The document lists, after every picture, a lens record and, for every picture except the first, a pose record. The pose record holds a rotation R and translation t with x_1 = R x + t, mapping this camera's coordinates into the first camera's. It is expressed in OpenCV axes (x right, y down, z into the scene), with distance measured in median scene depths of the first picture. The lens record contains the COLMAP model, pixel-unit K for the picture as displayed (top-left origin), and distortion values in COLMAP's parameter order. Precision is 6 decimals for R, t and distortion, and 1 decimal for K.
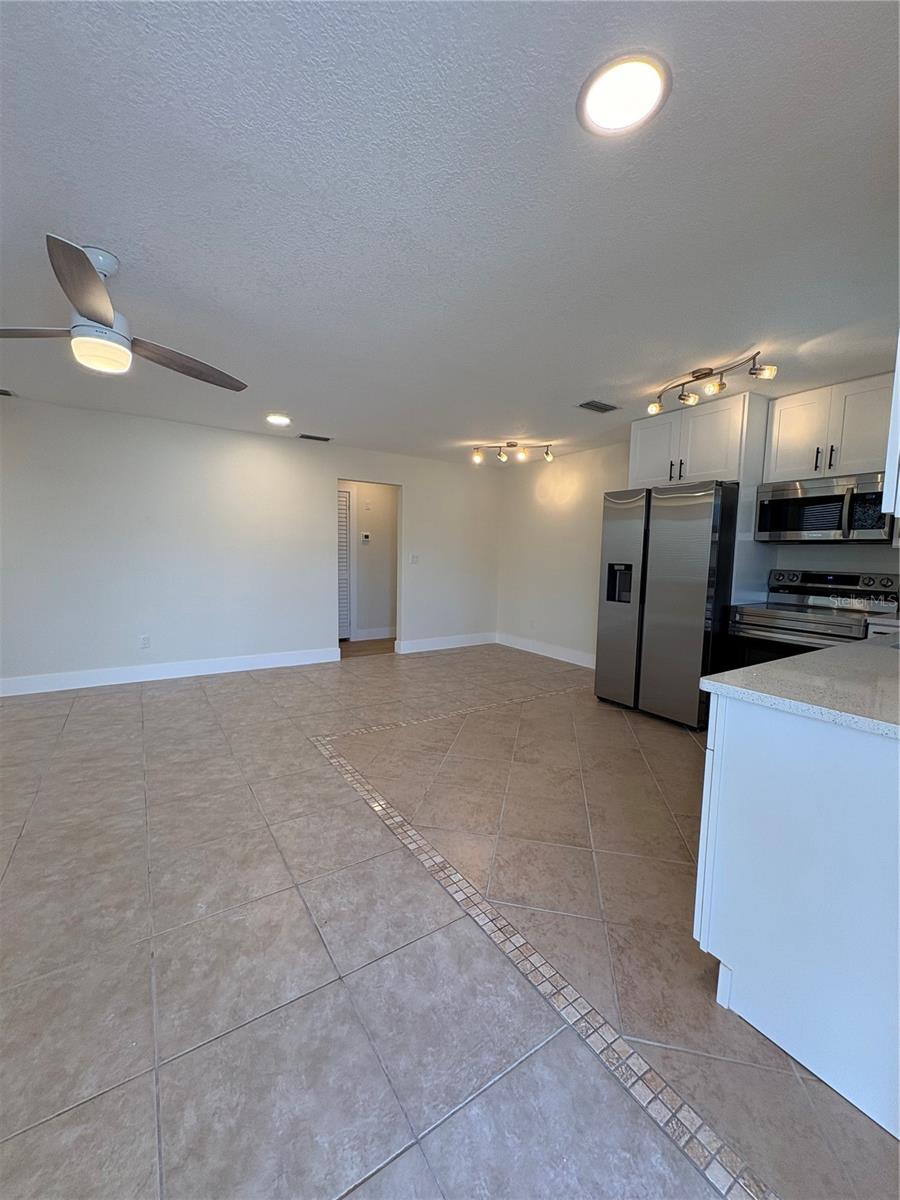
lens RADIAL K [[475.3, 0, 450.0], [0, 475.3, 600.0], [0, 0, 1]] dist [-0.000888, 0.000353]
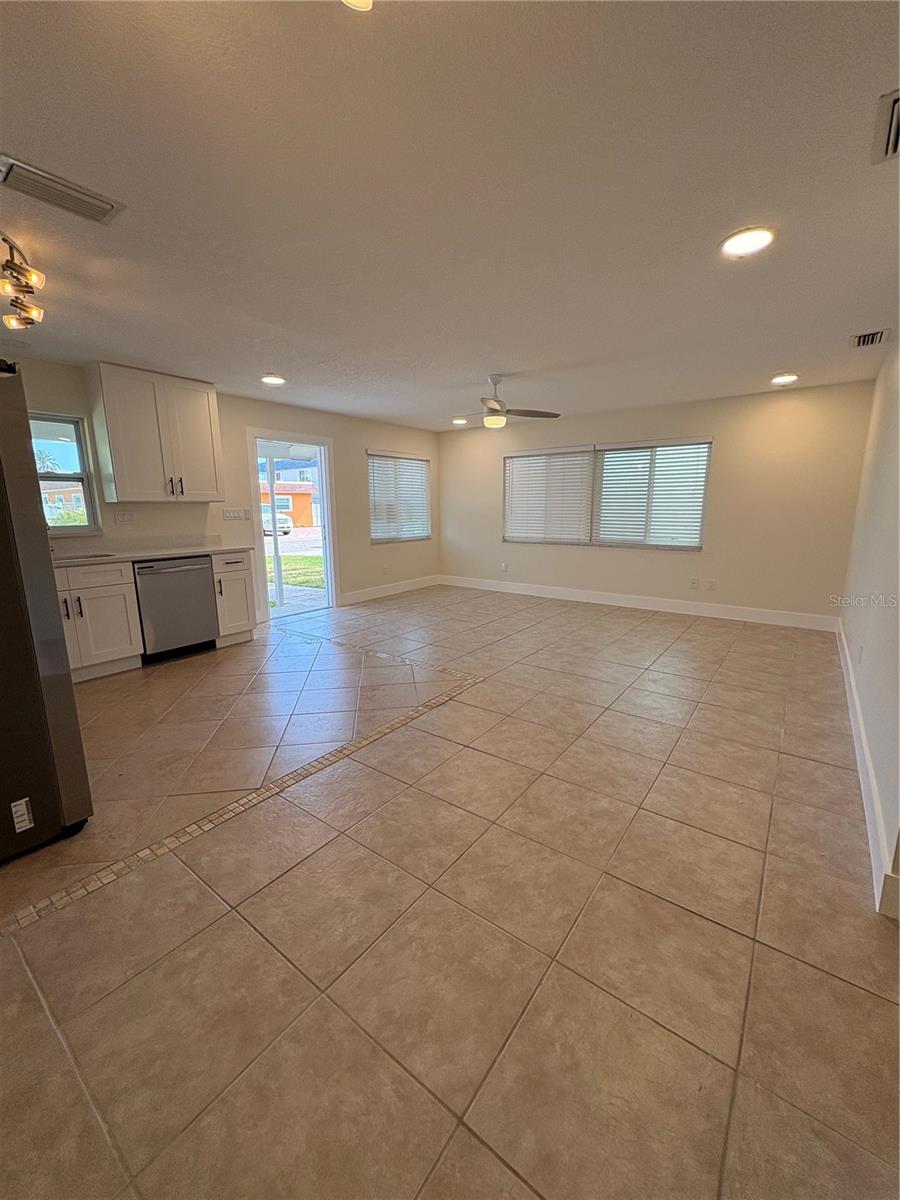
lens RADIAL K [[475.3, 0, 450.0], [0, 475.3, 600.0], [0, 0, 1]] dist [-0.000888, 0.000353]
pose [[-0.940872, 0.054152, -0.334407, 0.158435], [-0.042865, 0.960176, 0.276089, -0.207024], [0.336040, 0.274099, -0.901081, 2.033460]]
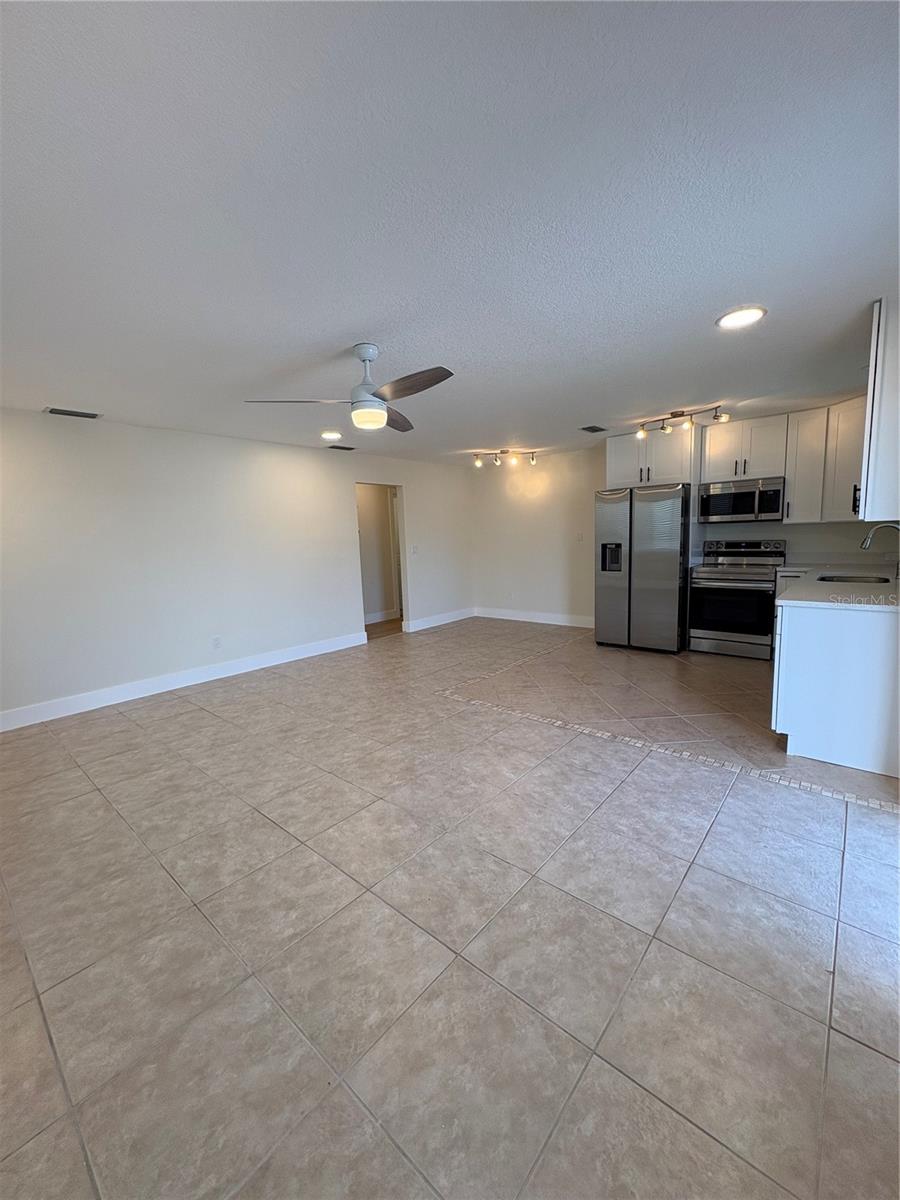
lens RADIAL K [[475.3, 0, 450.0], [0, 475.3, 600.0], [0, 0, 1]] dist [-0.000888, 0.000353]
pose [[0.961613, -0.092495, 0.258349, -0.591939], [0.083207, 0.995438, 0.046684, -0.020830], [-0.261489, -0.023395, 0.964923, -0.269179]]
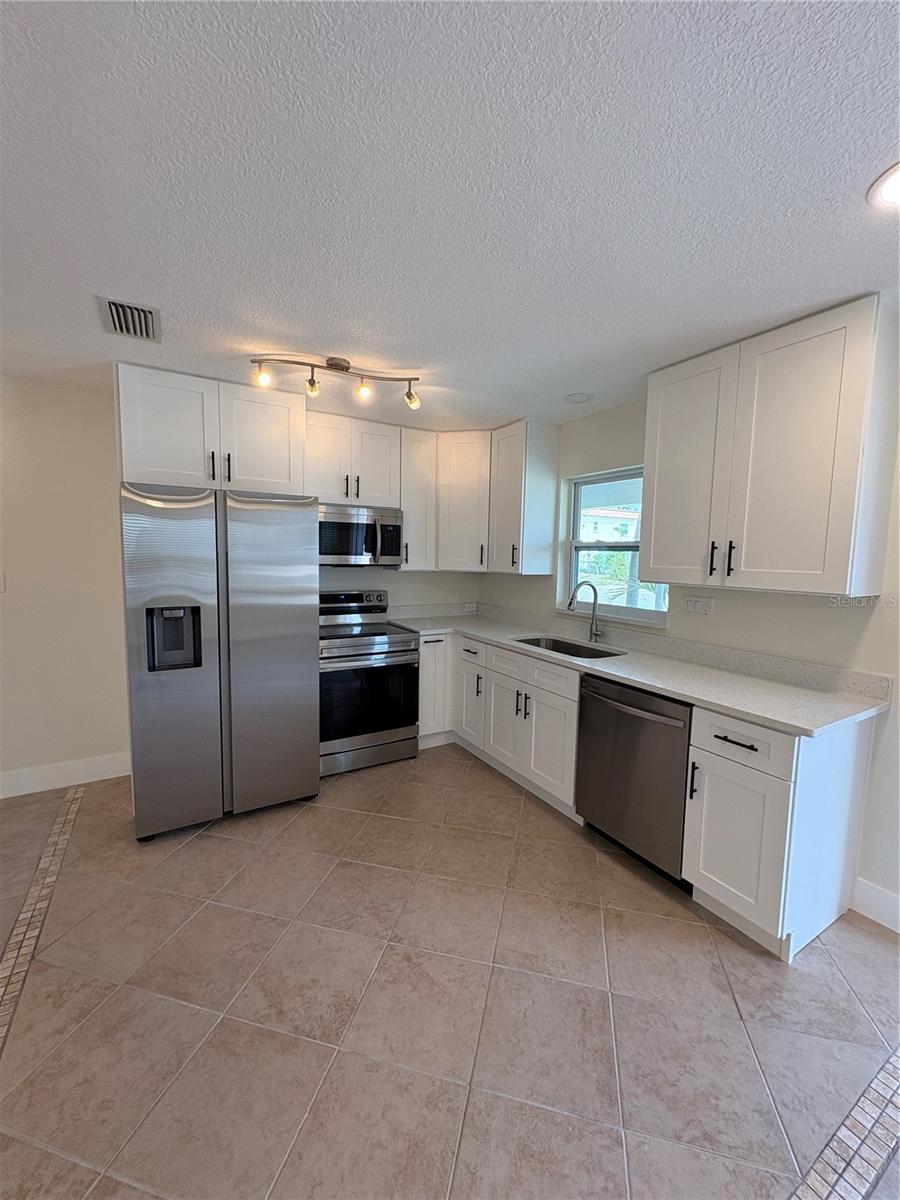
lens RADIAL K [[475.3, 0, 450.0], [0, 475.3, 600.0], [0, 0, 1]] dist [-0.000888, 0.000353]
pose [[0.043024, -0.116341, 0.992277, -0.287976], [0.081477, 0.990297, 0.112576, -0.159316], [-0.995746, 0.076004, 0.052086, 0.789794]]
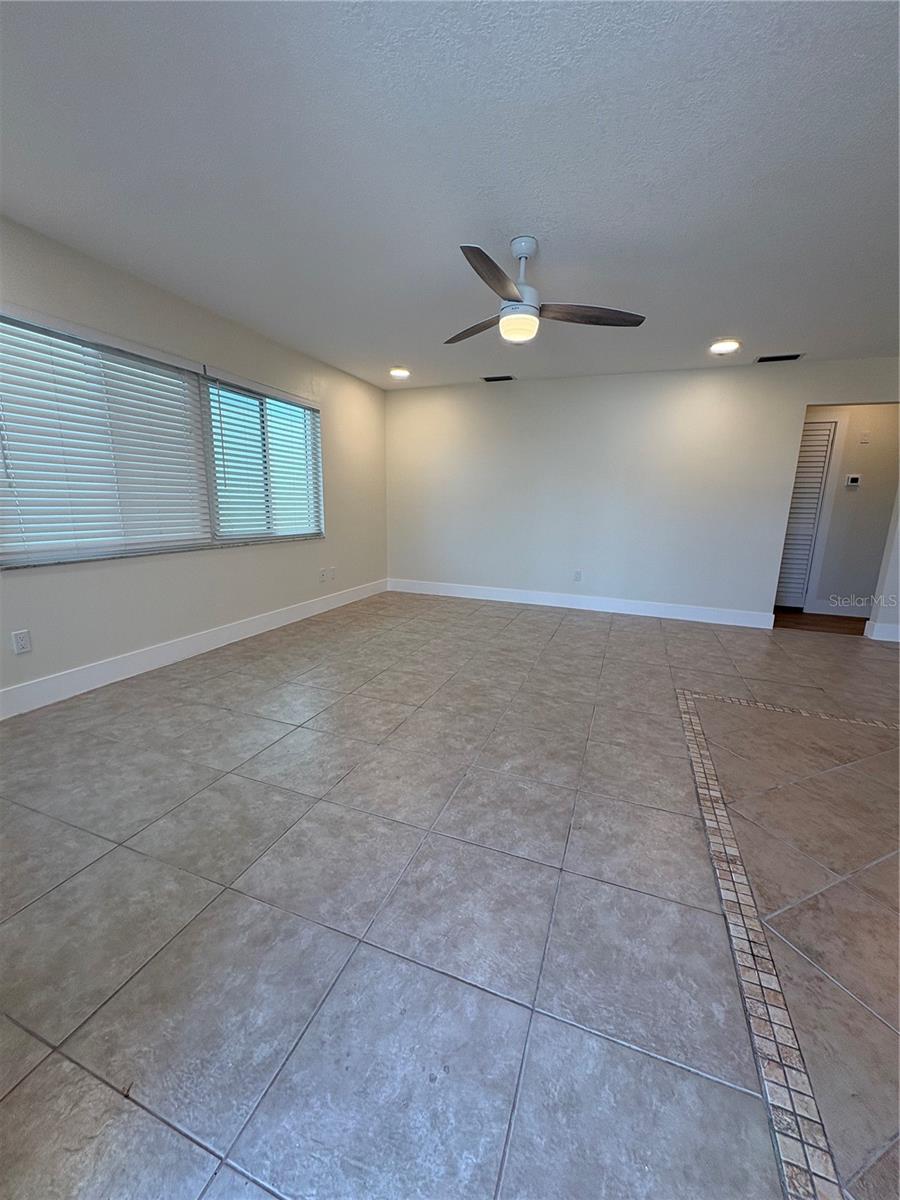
lens RADIAL K [[475.3, 0, 450.0], [0, 475.3, 600.0], [0, 0, 1]] dist [-0.000888, 0.000353]
pose [[0.584037, 0.162265, -0.795343, 0.178826], [-0.091410, 0.986731, 0.134188, 0.027687], [0.806564, -0.005668, 0.591120, 0.069343]]
